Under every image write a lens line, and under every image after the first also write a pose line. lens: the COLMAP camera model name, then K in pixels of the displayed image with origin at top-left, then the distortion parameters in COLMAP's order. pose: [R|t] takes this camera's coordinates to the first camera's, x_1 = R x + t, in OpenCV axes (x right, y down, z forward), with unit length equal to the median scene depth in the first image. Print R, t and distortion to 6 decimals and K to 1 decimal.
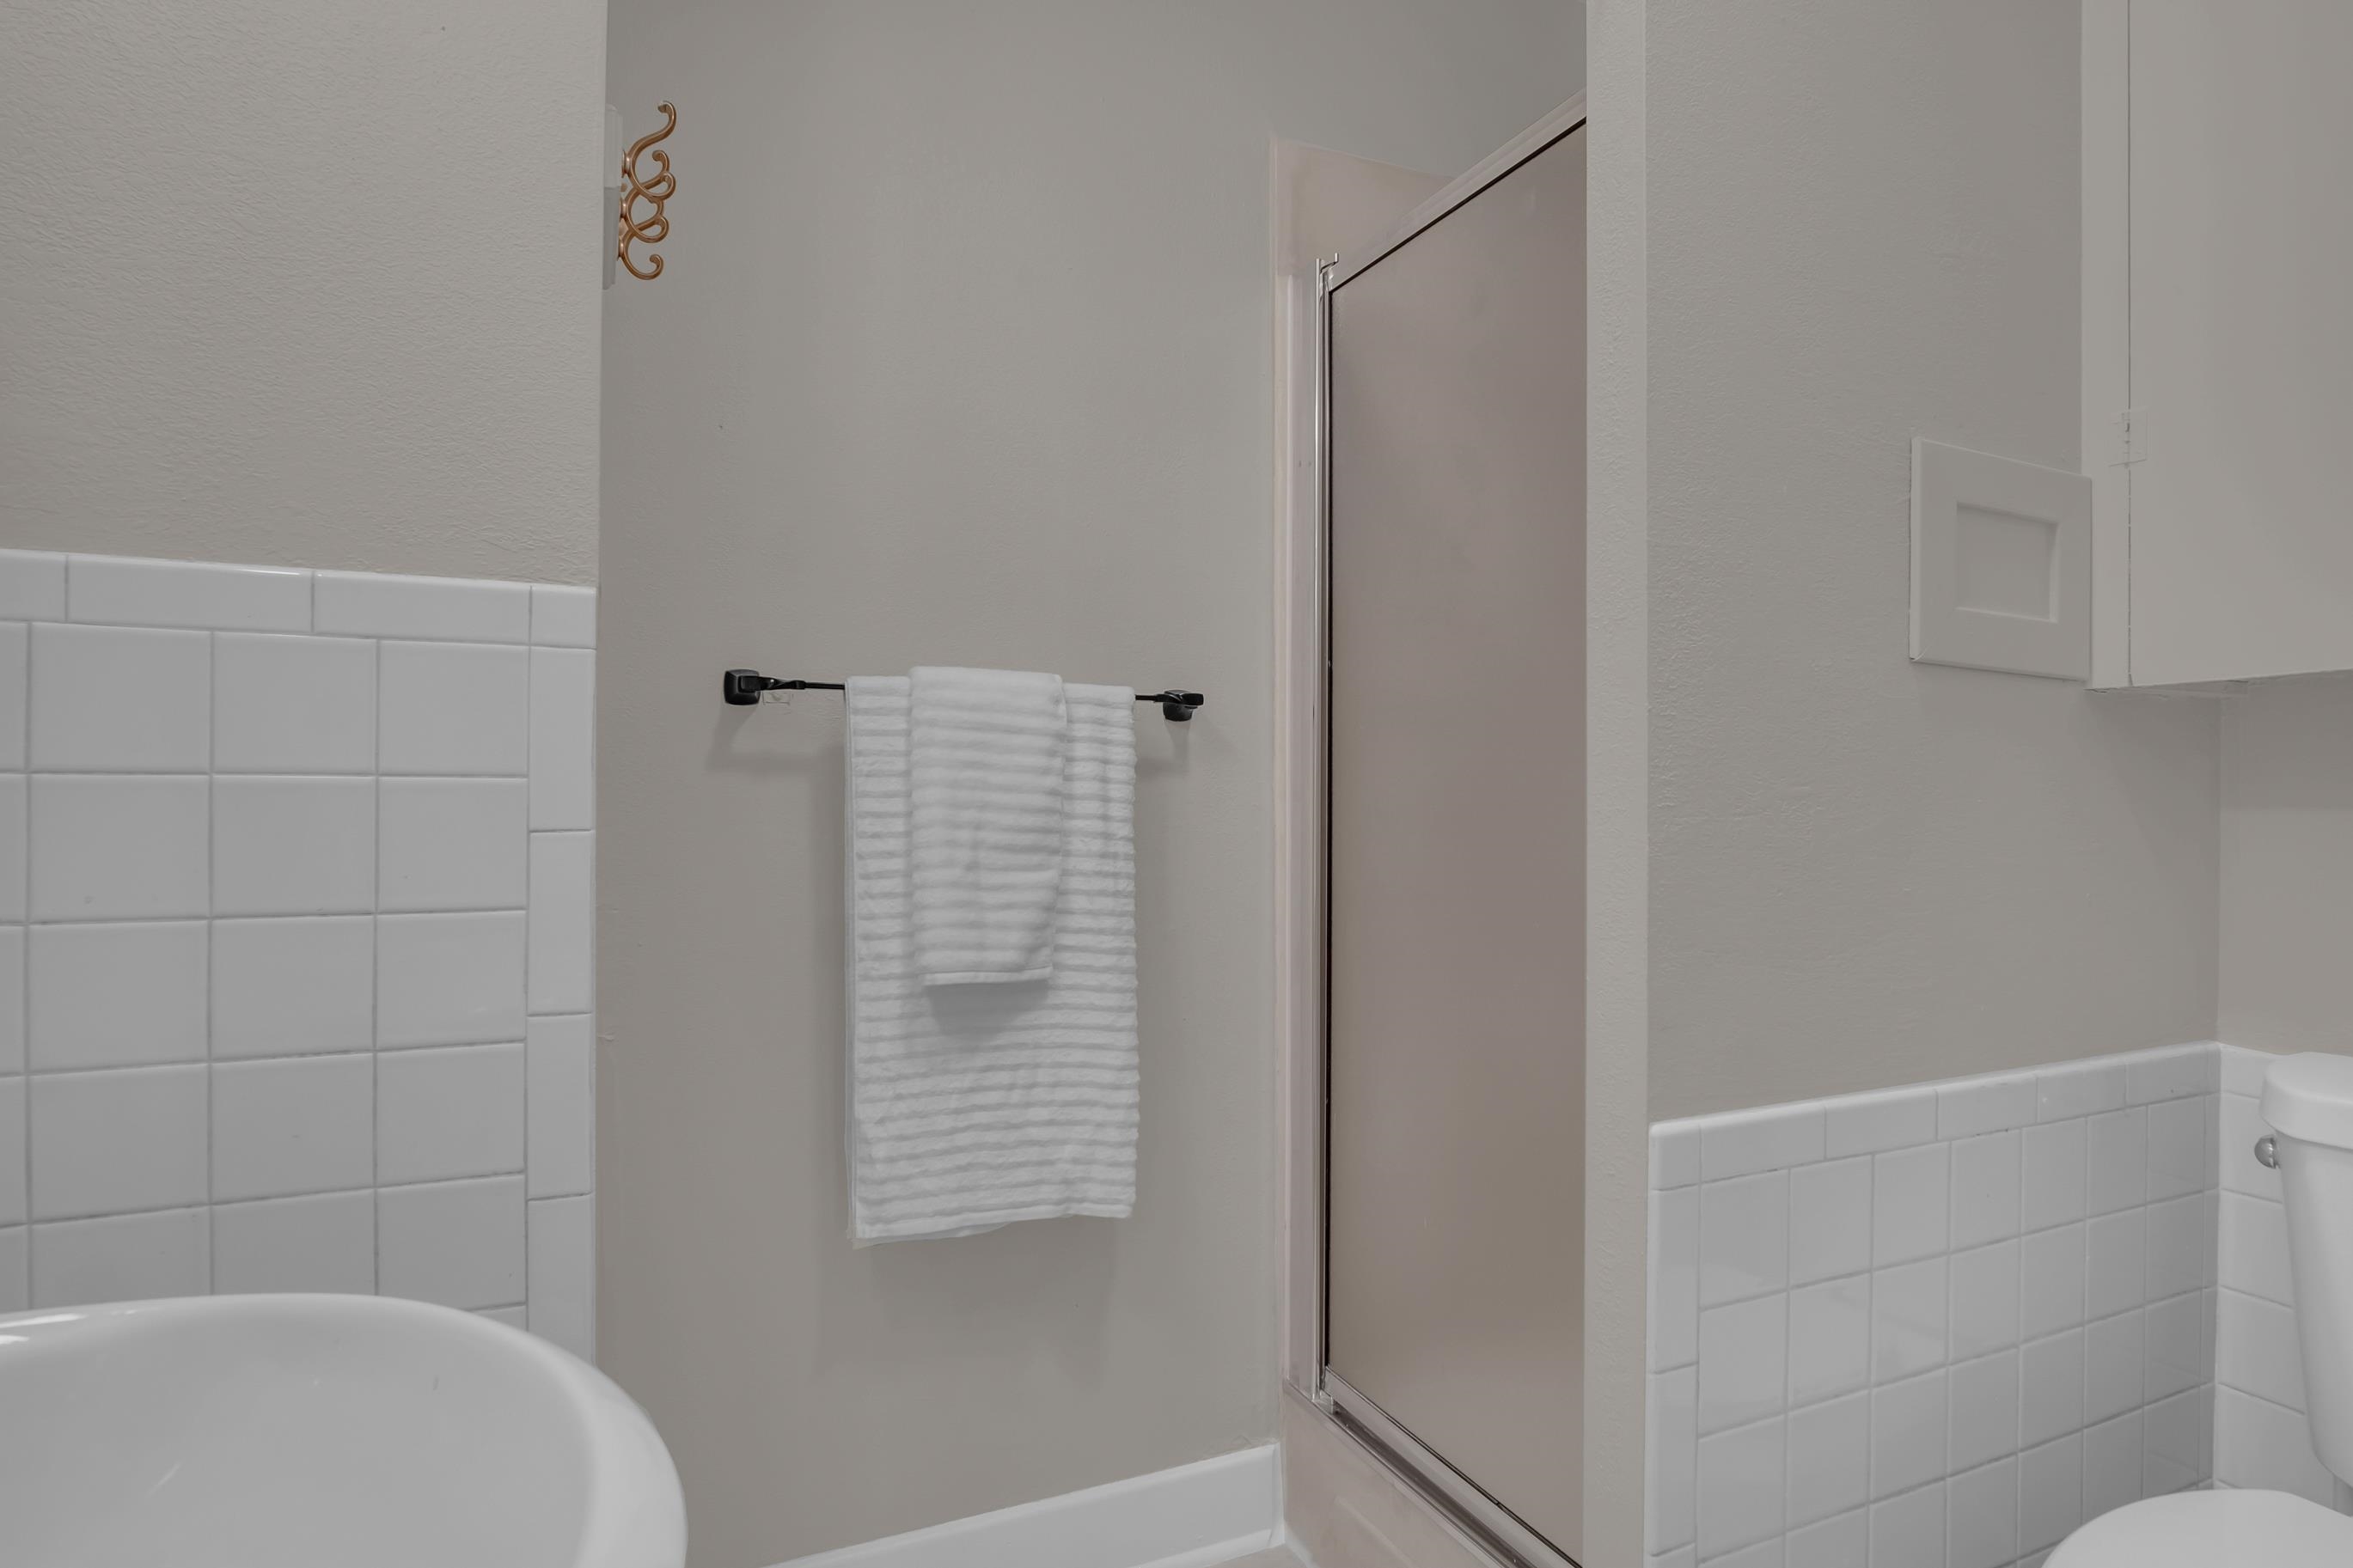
lens RADIAL K [[1256.4, 0, 1174.4], [0, 1256.4, 793.5], [0, 0, 1]] dist [-0.023871, 0.003128]
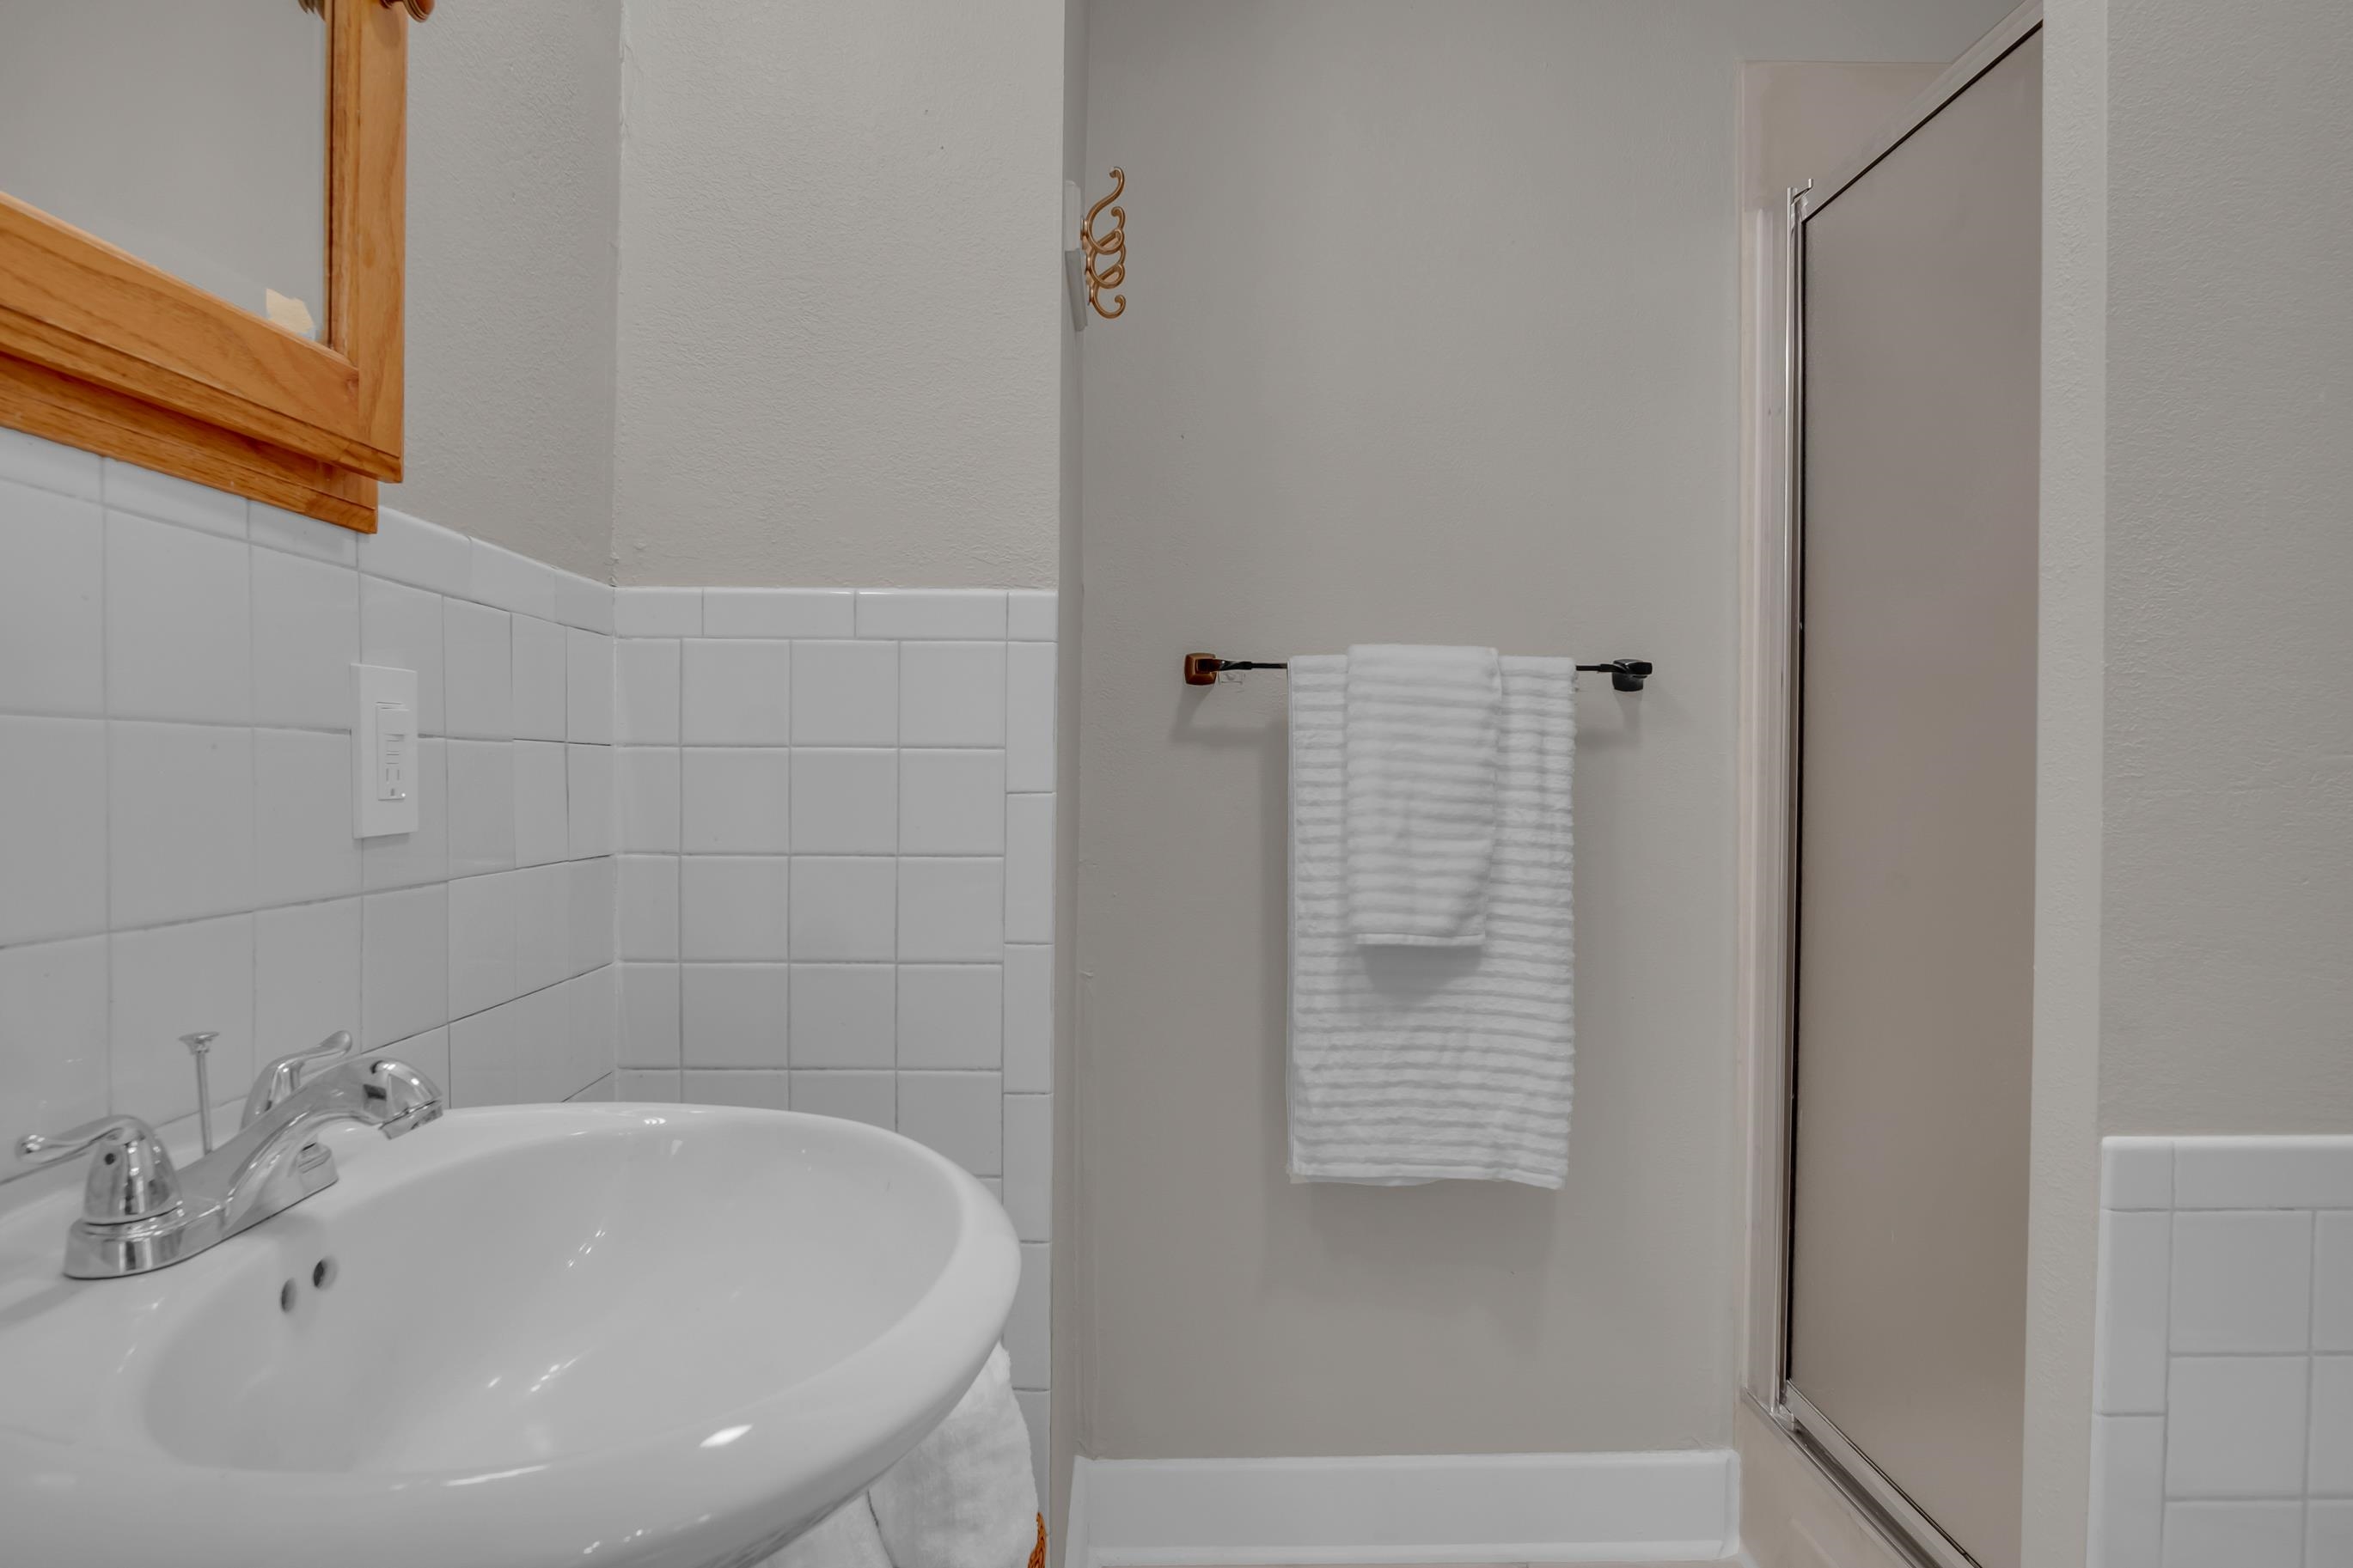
lens RADIAL K [[1296.3, 0, 1176.5], [0, 1296.3, 784.0], [0, 0, 1]] dist [-0.019424, 0.000325]
pose [[0.915941, 0.006741, -0.401256, 0.096359], [-0.002495, 0.999935, 0.011104, 0.004579], [0.401305, -0.009169, 0.915899, -0.064253]]
